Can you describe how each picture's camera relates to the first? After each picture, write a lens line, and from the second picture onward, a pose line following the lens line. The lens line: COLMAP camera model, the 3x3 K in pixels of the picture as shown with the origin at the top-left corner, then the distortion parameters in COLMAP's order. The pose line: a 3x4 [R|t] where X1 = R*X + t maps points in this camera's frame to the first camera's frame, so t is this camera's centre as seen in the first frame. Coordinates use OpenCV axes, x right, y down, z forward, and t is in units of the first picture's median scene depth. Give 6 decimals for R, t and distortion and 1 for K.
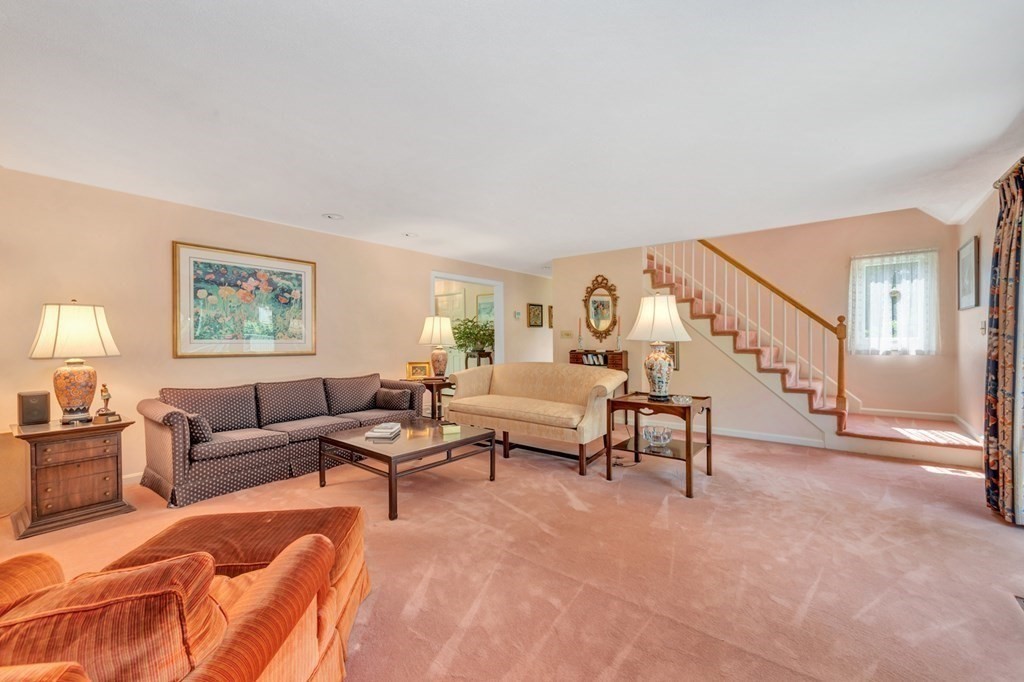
lens RADIAL K [[398.5, 0, 511.9], [0, 398.5, 348.8], [0, 0, 1]] dist [0.000384, 0.000097]
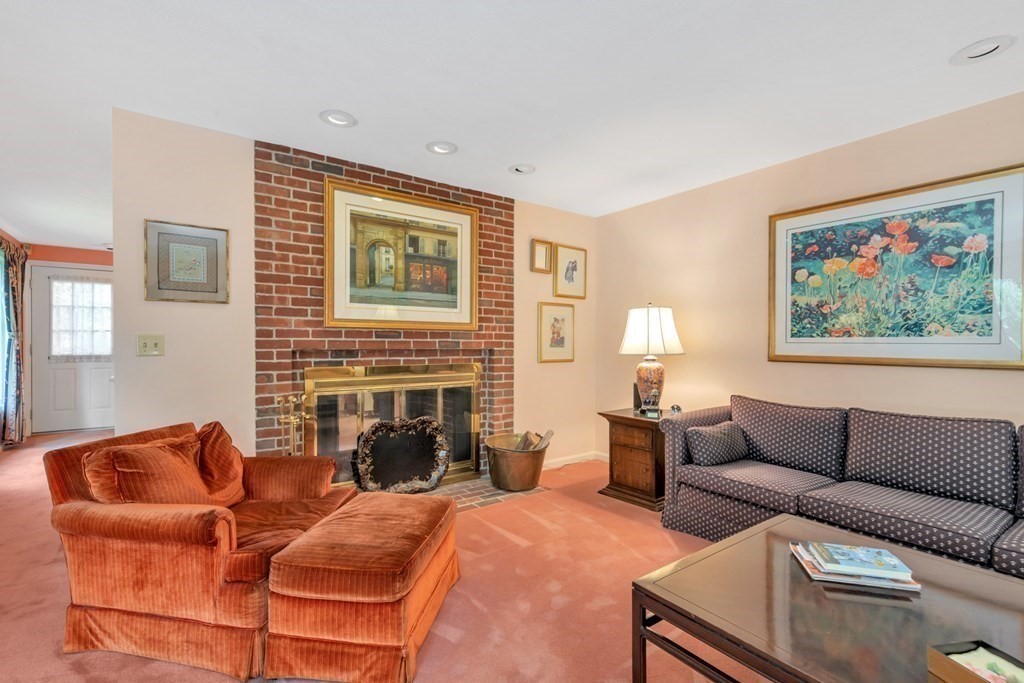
lens RADIAL K [[461.8, 0, 502.0], [0, 461.8, 345.1], [0, 0, 1]] dist [0.007952, 0.000434]
pose [[-0.249628, 0.016826, -0.968196, 0.183971], [-0.009004, 0.999765, 0.019696, -0.019803], [0.968300, 0.013634, -0.249418, 0.648585]]
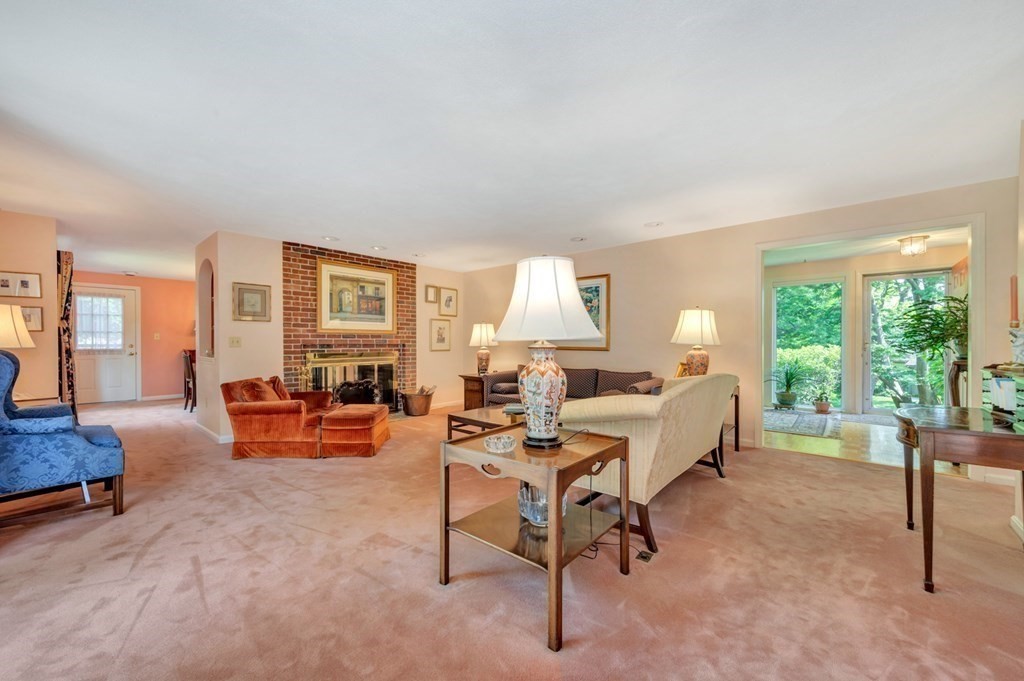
lens RADIAL K [[398.5, 0, 510.9], [0, 398.5, 345.2], [0, 0, 1]] dist [0.000384, 0.000097]
pose [[-0.017419, 0.024587, -0.999546, 0.845620], [-0.012054, 0.999620, 0.024798, -0.031757], [0.999776, 0.012481, -0.017116, 0.843086]]
